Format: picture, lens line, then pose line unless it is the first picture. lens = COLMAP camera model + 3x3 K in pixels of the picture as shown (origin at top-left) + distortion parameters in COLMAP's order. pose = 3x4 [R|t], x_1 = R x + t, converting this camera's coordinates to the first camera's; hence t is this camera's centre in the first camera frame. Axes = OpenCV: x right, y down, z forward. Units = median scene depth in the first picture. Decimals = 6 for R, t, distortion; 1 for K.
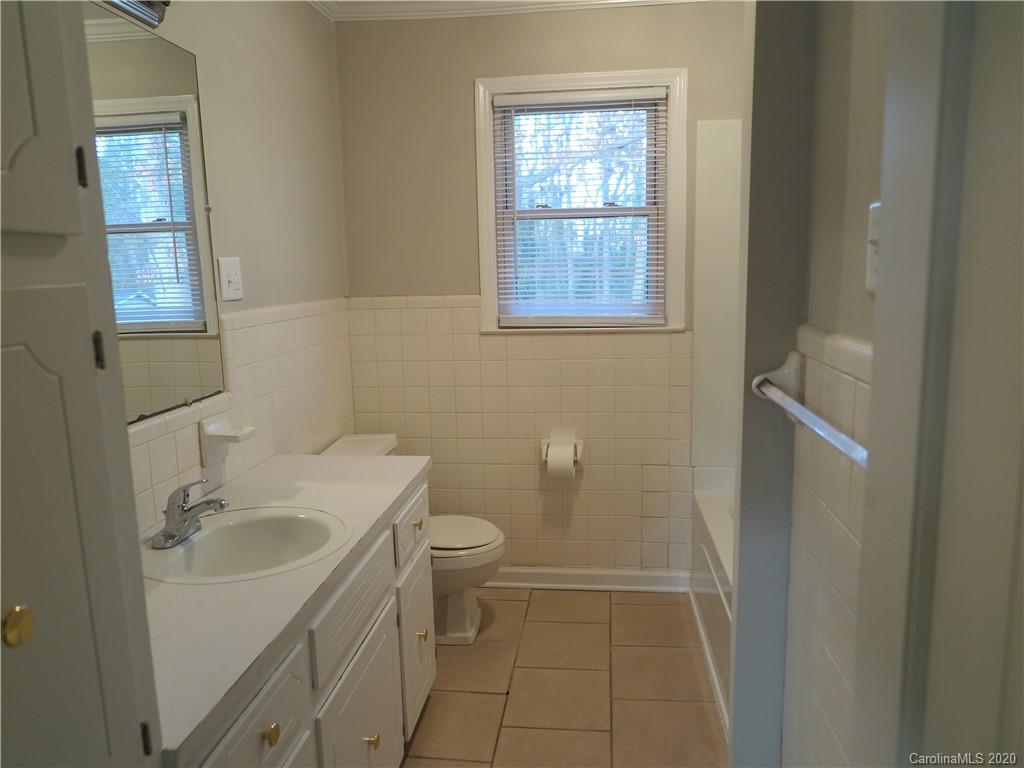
lens RADIAL K [[728.4, 0, 508.1], [0, 728.4, 382.5], [0, 0, 1]] dist [-0.007993, -0.006365]
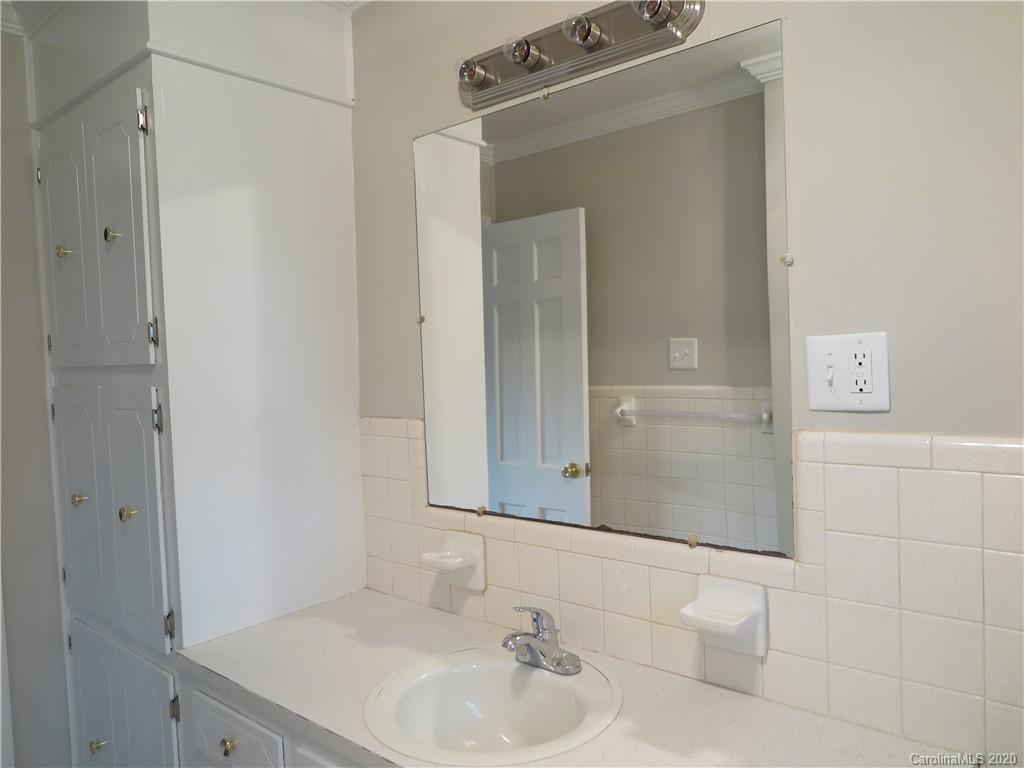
lens RADIAL K [[728.4, 0, 508.1], [0, 728.4, 382.5], [0, 0, 1]] dist [-0.007993, -0.006365]
pose [[-0.548247, 0.074282, -0.833011, 0.246432], [-0.079849, 0.986848, 0.140552, -0.213213], [0.832496, 0.143572, -0.535105, 1.202343]]
